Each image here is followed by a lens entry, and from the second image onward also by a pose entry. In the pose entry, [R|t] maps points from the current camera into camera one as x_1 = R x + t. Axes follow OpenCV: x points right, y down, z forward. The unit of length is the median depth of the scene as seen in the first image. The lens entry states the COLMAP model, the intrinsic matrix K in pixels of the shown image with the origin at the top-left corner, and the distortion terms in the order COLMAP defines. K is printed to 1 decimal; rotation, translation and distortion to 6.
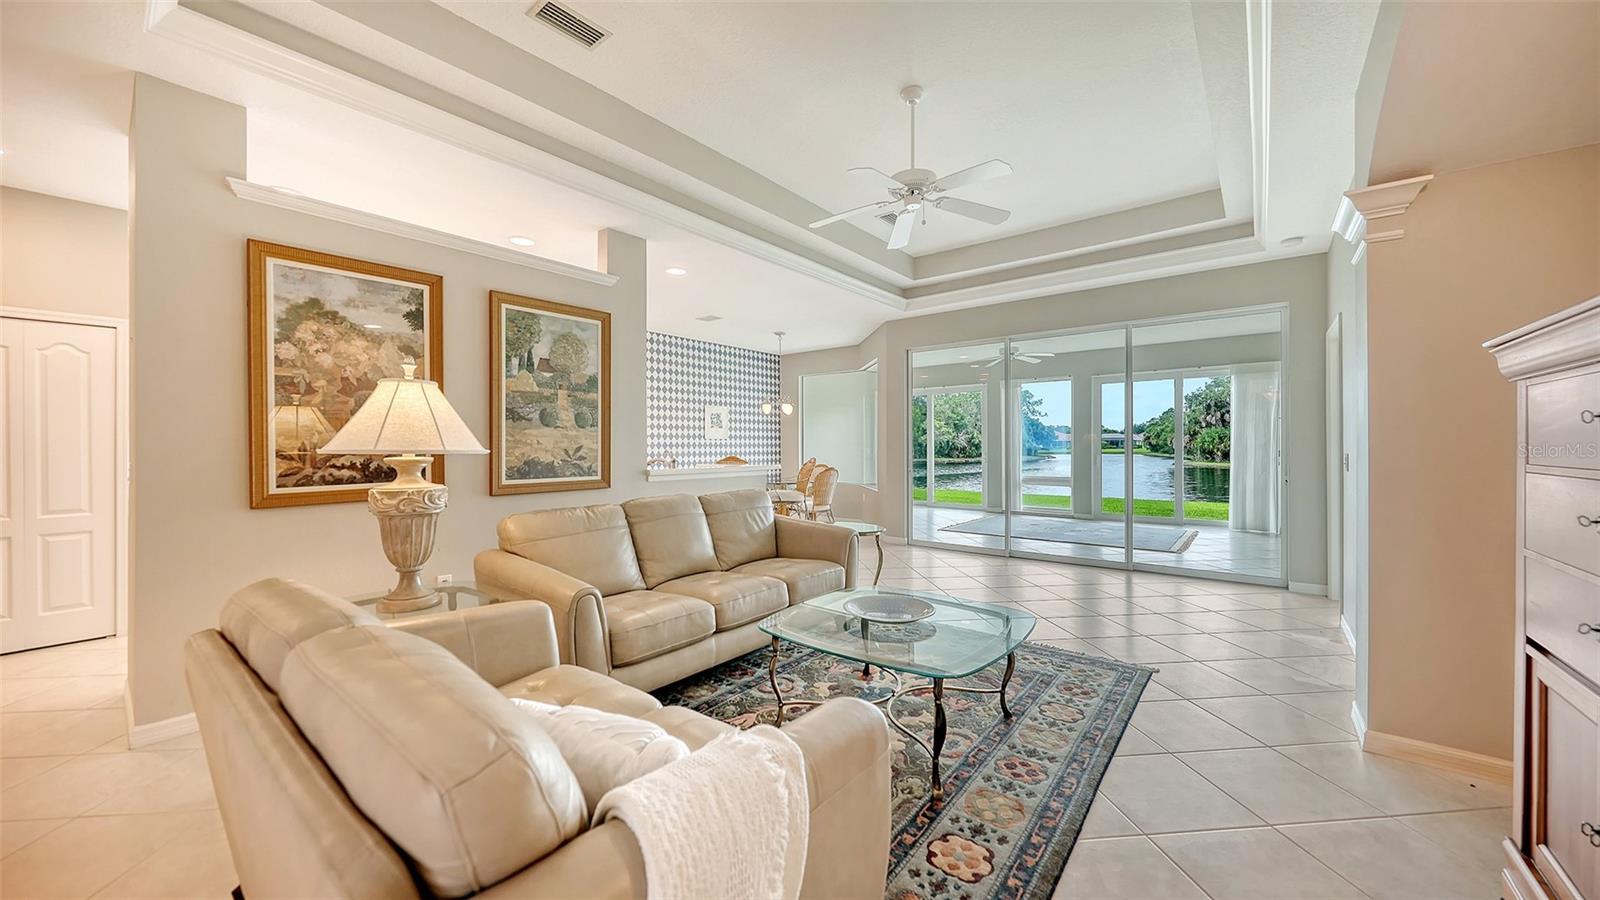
lens RADIAL K [[581.2, 0, 803.9], [0, 581.2, 444.3], [0, 0, 1]] dist [-0.002966, 0.000046]
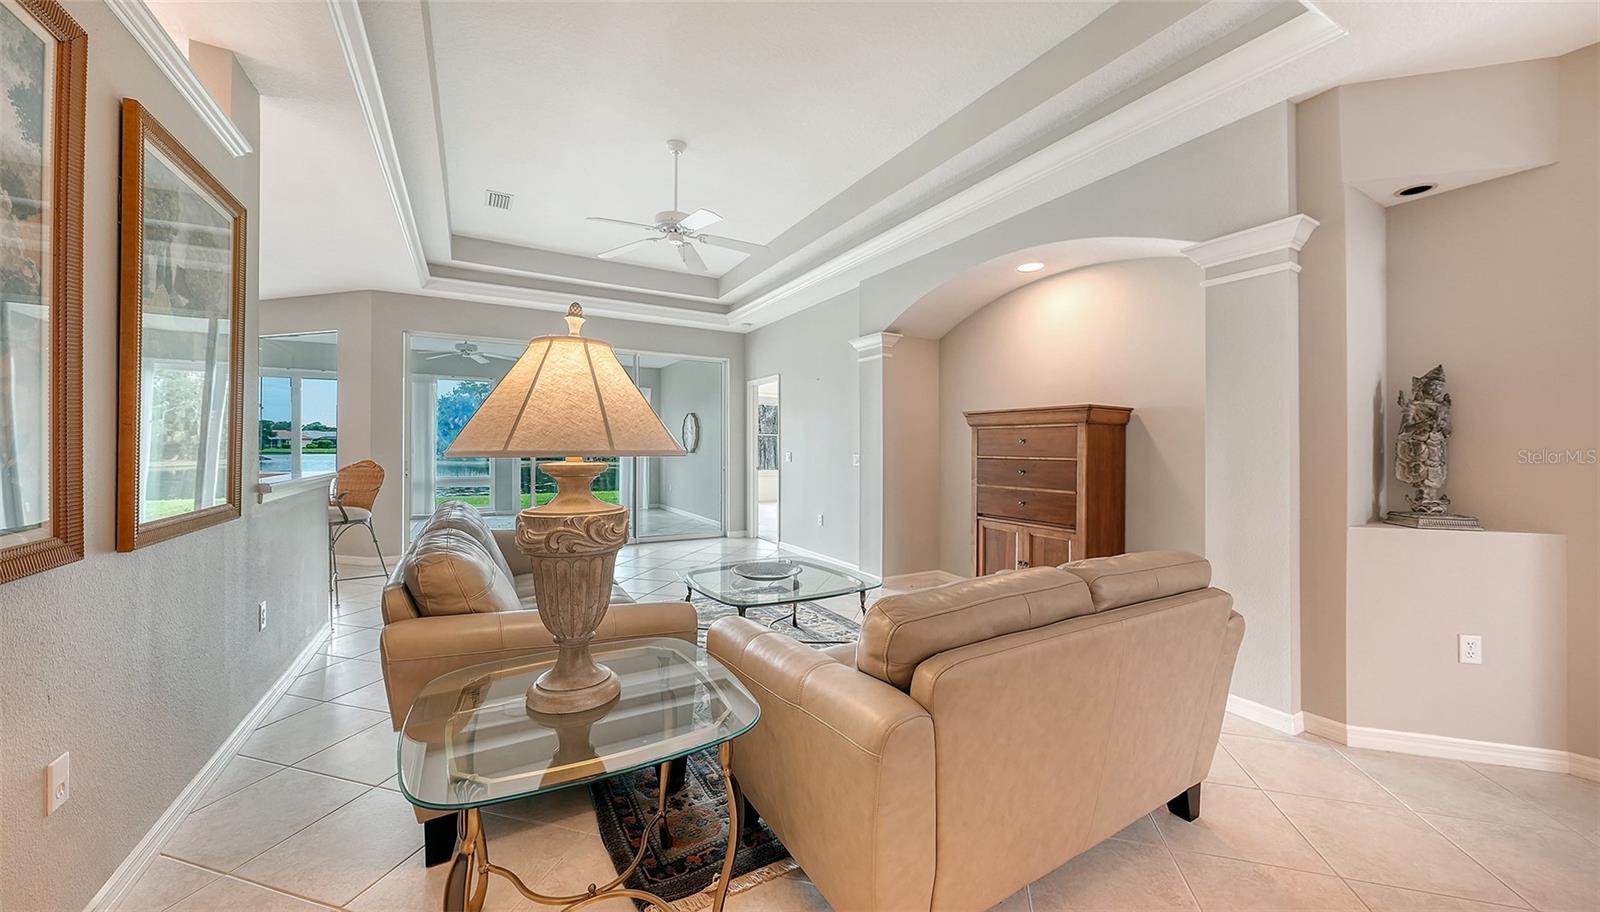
lens RADIAL K [[559.0, 0, 793.7], [0, 559.0, 441.6], [0, 0, 1]] dist [-0.003106, -0.000382]
pose [[0.372739, 0.015495, 0.927807, -0.700493], [-0.010714, 0.999866, -0.012394, 0.004008], [-0.927875, -0.005320, 0.372855, 0.327164]]
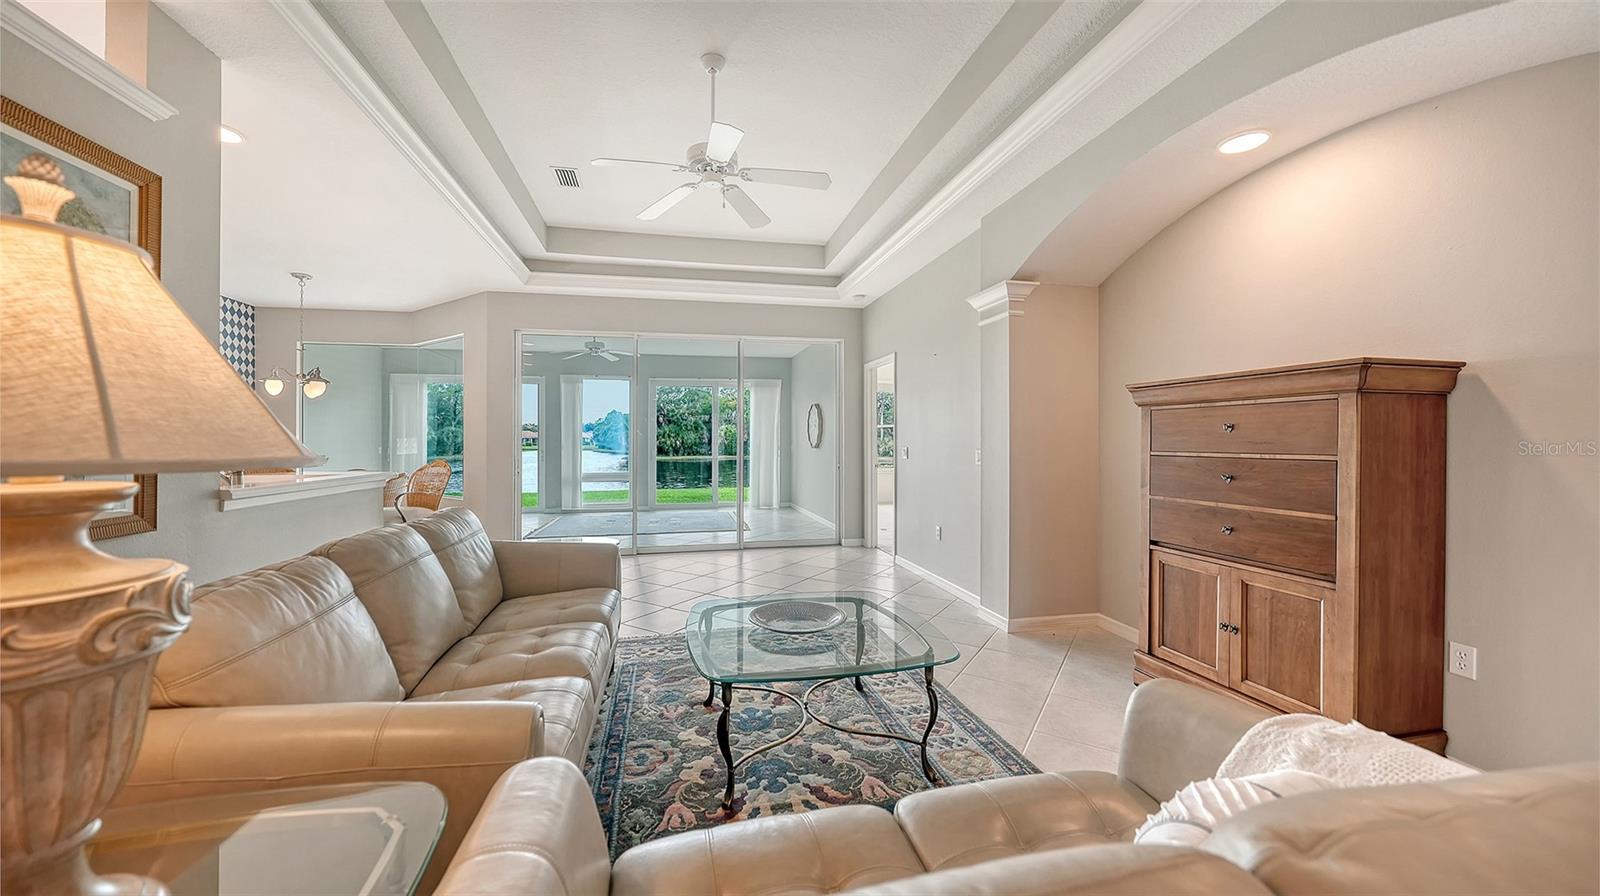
lens RADIAL K [[565.5, 0, 801.8], [0, 565.5, 443.1], [0, 0, 1]] dist [-0.001856, -0.000517]
pose [[0.628457, -0.002746, 0.777839, -0.380592], [0.000722, 0.999995, 0.002947, 0.000946], [-0.777844, -0.001290, 0.628456, 0.293622]]
